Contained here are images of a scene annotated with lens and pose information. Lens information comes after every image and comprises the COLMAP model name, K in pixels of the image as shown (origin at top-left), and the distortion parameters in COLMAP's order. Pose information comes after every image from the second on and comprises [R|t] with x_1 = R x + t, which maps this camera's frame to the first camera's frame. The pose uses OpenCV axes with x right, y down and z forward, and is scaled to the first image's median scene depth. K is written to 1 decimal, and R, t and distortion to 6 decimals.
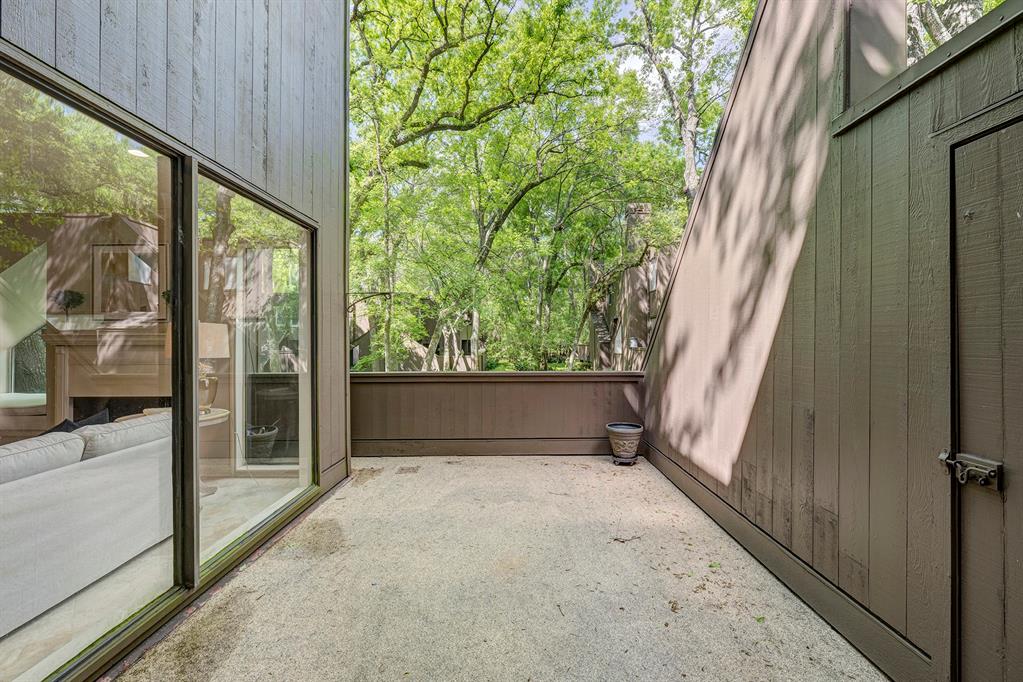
lens RADIAL K [[407.6, 0, 508.6], [0, 407.6, 338.4], [0, 0, 1]] dist [0.000201, -0.000061]
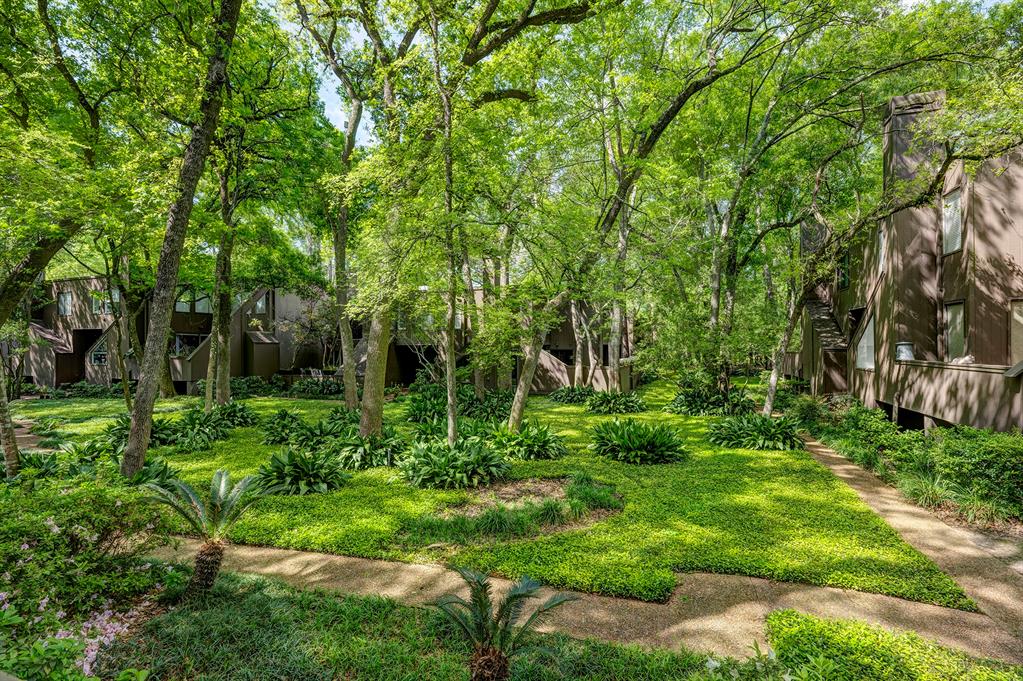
lens RADIAL K [[422.6, 0, 508.4], [0, 422.6, 336.1], [0, 0, 1]] dist [-0.002947, -0.000004]
pose [[0.923940, -0.004921, -0.382505, 0.027094], [-0.000803, 0.999890, -0.014801, -0.000815], [0.382536, 0.013983, 0.923835, 0.240360]]
